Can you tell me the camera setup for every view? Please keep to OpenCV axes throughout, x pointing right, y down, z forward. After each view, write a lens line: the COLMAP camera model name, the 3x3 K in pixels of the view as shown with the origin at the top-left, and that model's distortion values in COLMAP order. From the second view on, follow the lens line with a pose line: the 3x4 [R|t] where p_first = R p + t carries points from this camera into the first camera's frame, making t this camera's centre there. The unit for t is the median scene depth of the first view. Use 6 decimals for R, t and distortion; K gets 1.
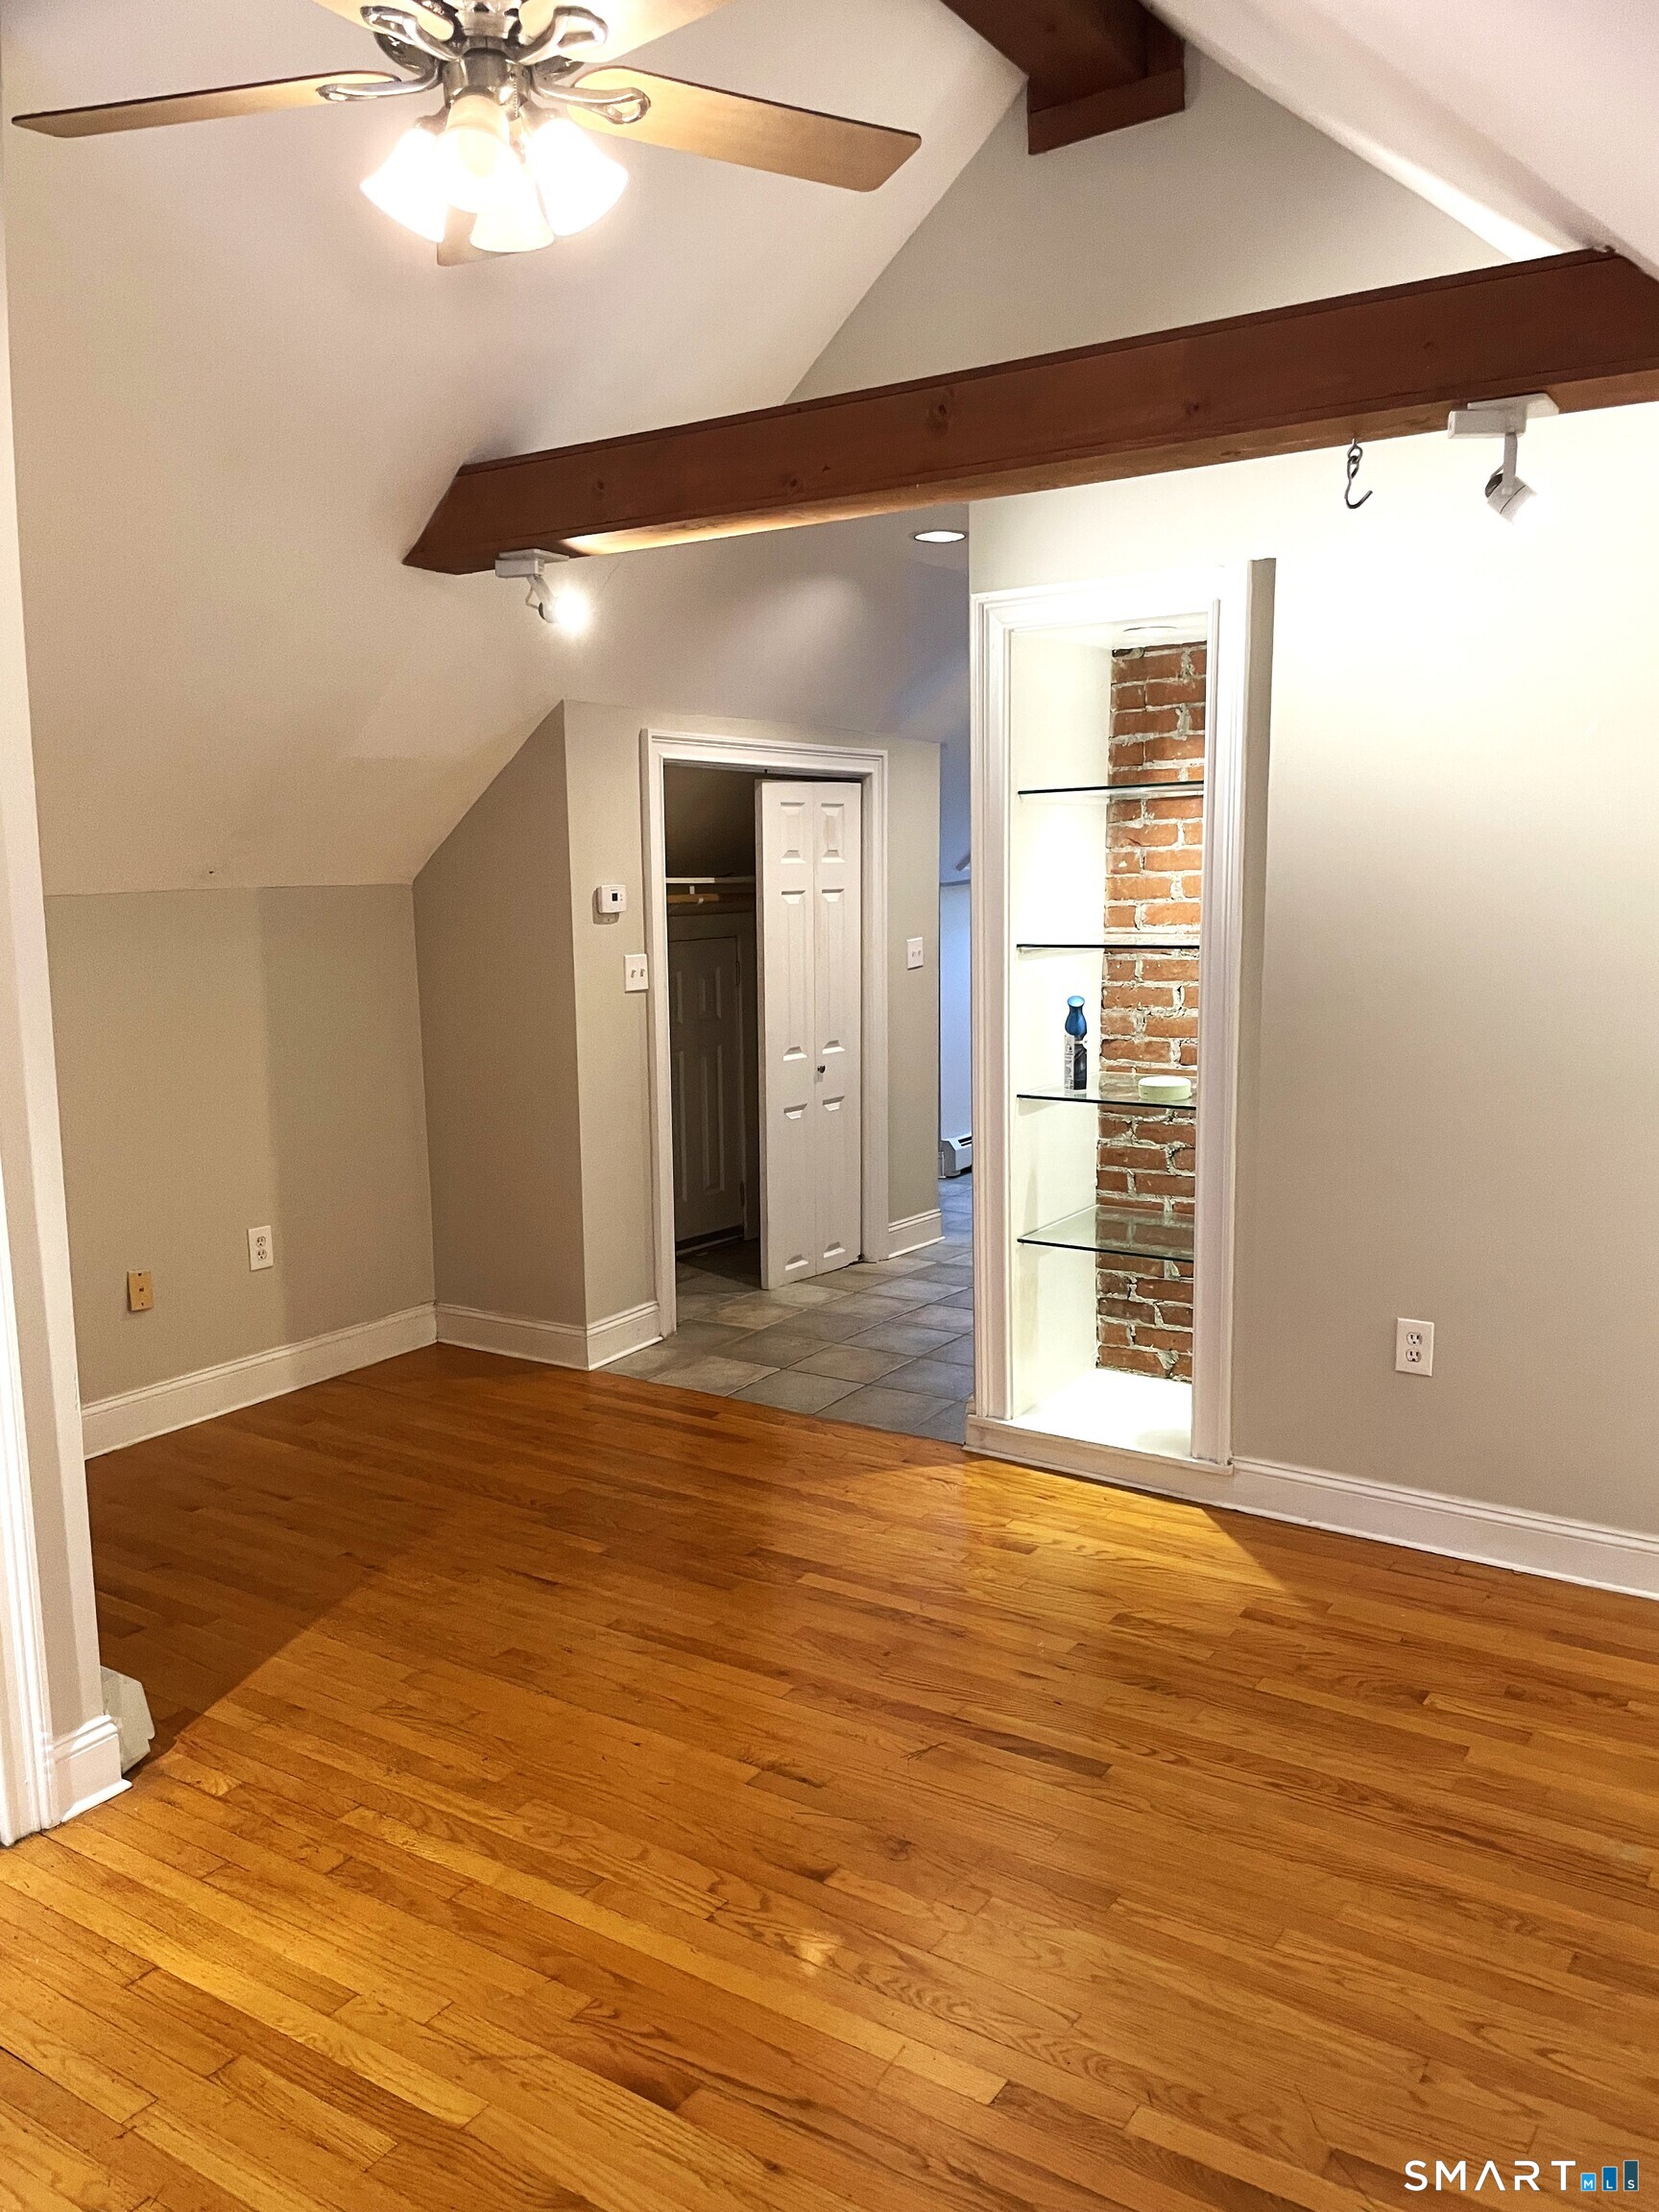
lens RADIAL K [[1675.2, 0, 832.2], [0, 1675.2, 1107.3], [0, 0, 1]] dist [0.002617, -0.000751]
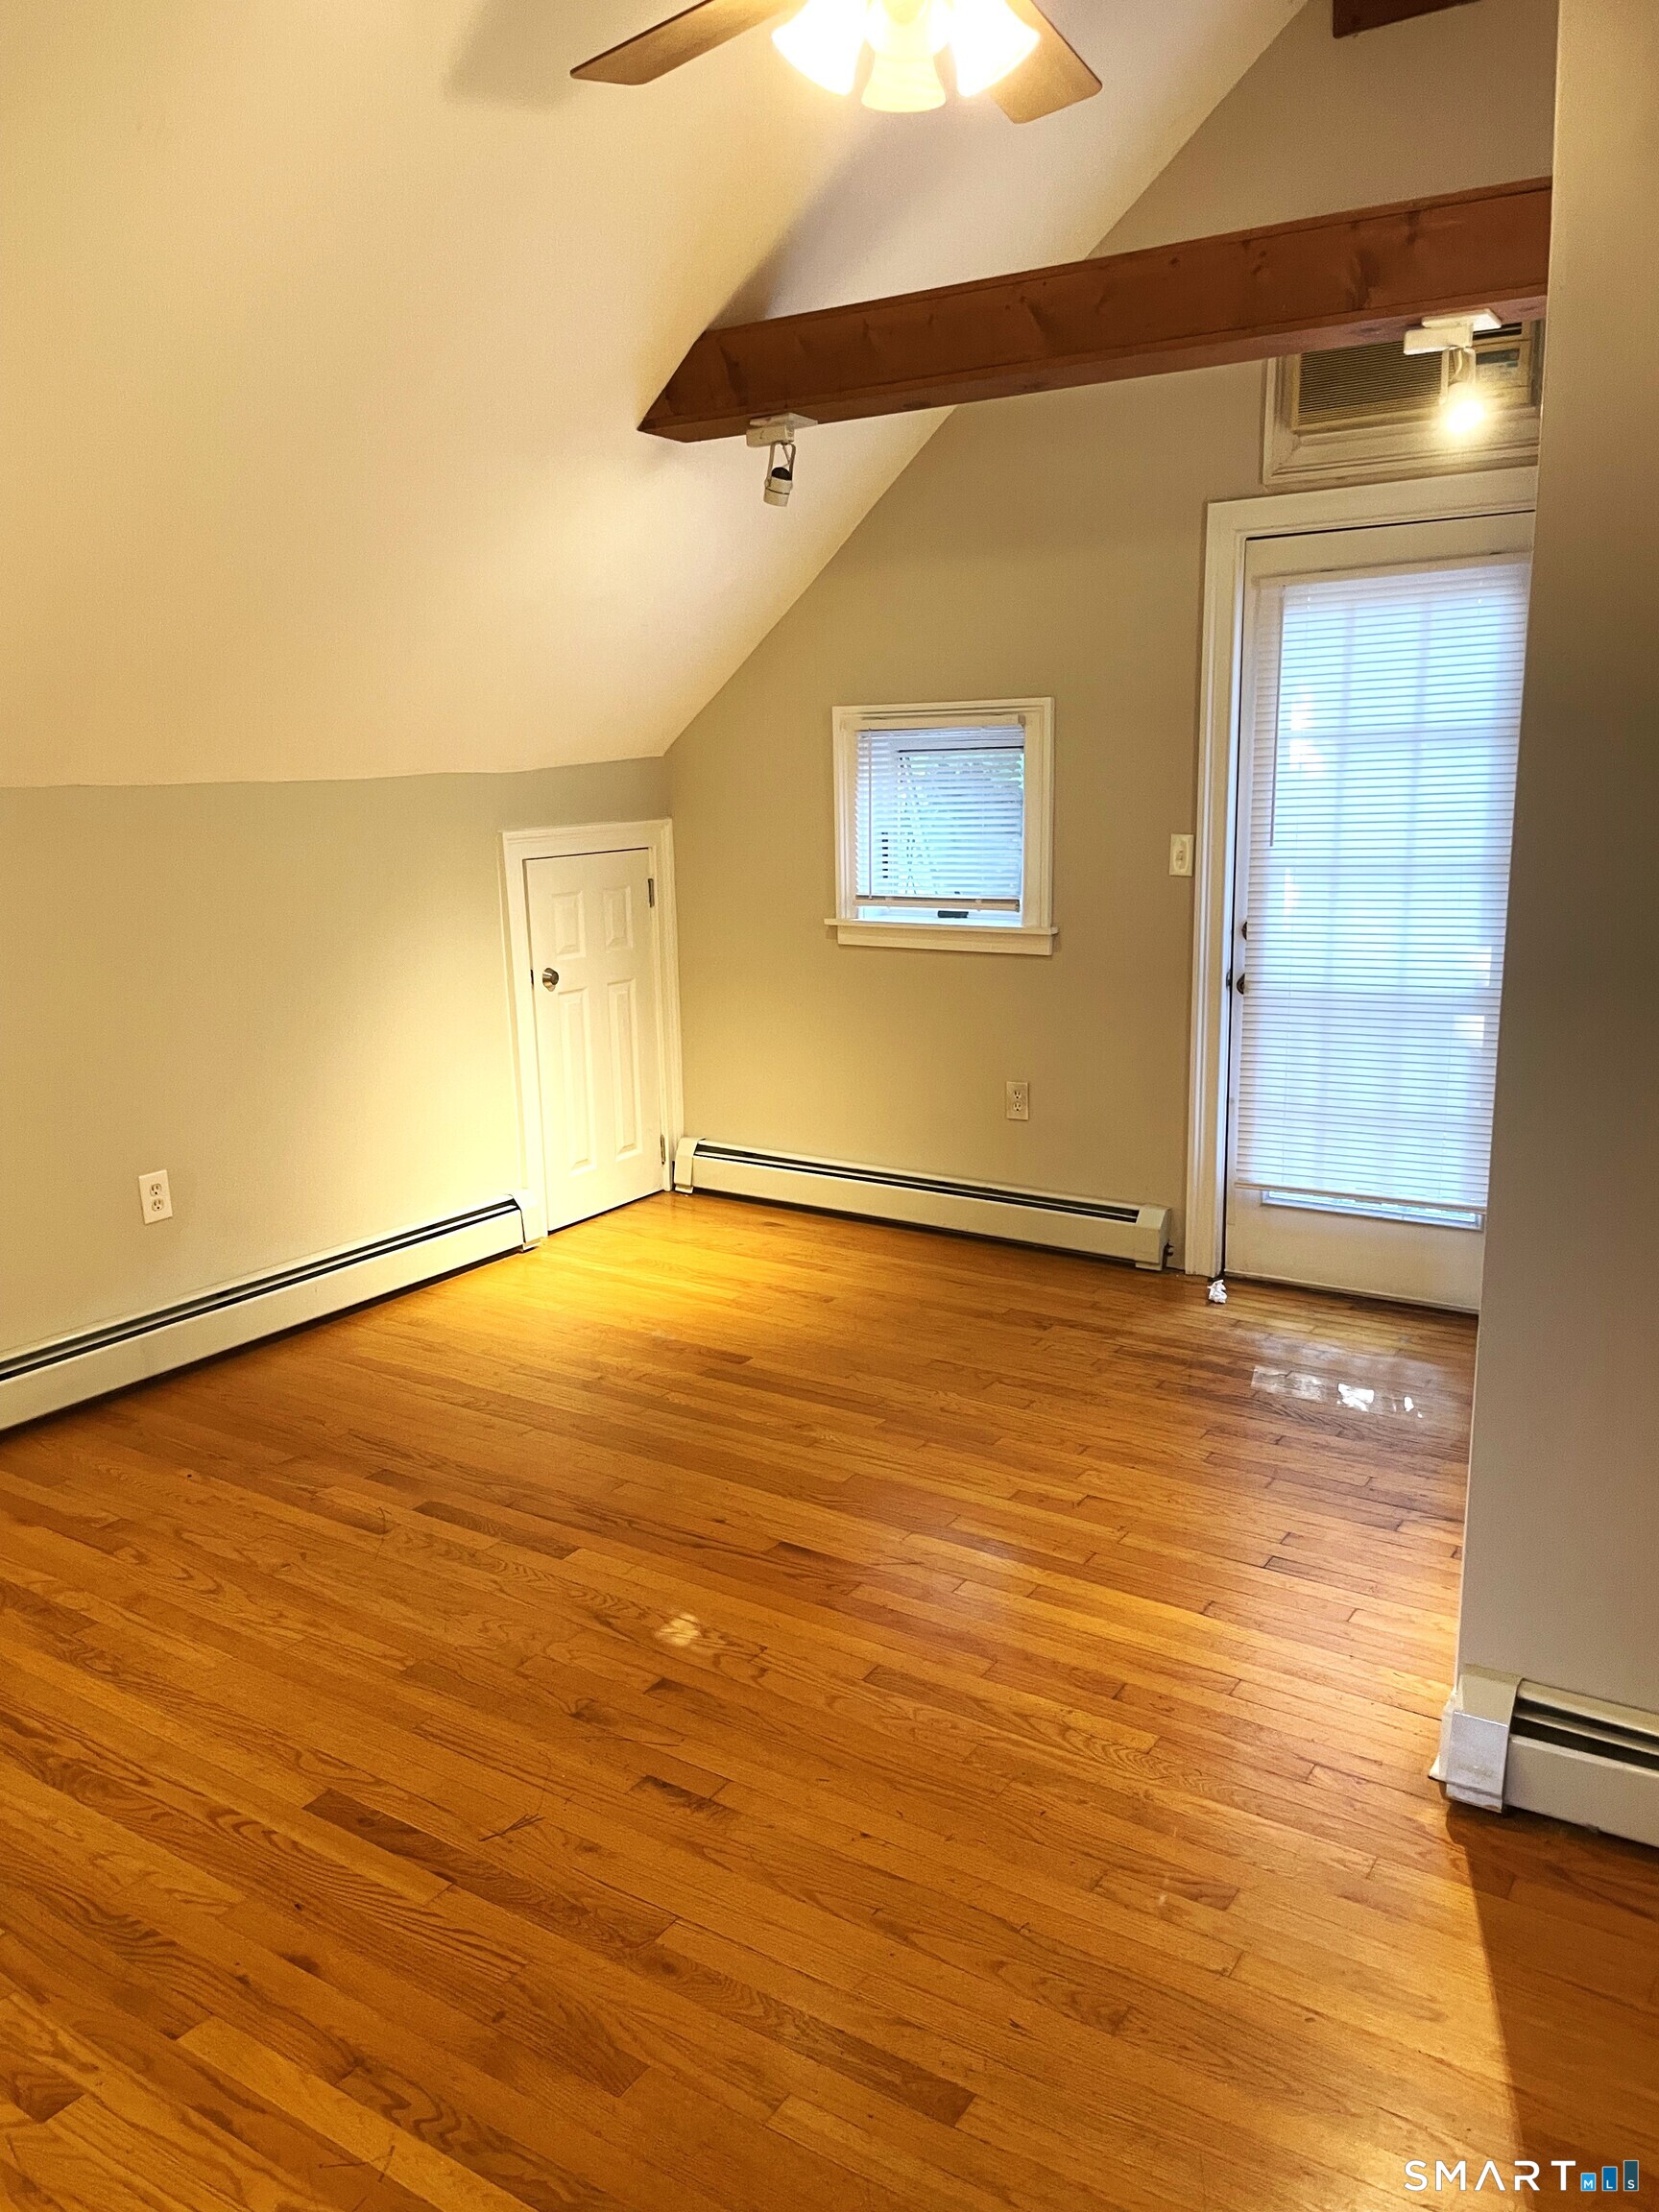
lens RADIAL K [[1675.2, 0, 827.3], [0, 1675.2, 1107.4], [0, 0, 1]] dist [0.002617, -0.000751]
pose [[-0.999634, 0.023268, 0.013769, -0.136732], [0.026575, 0.939309, 0.342041, -0.259045], [-0.004975, 0.342282, -0.939584, 1.896938]]
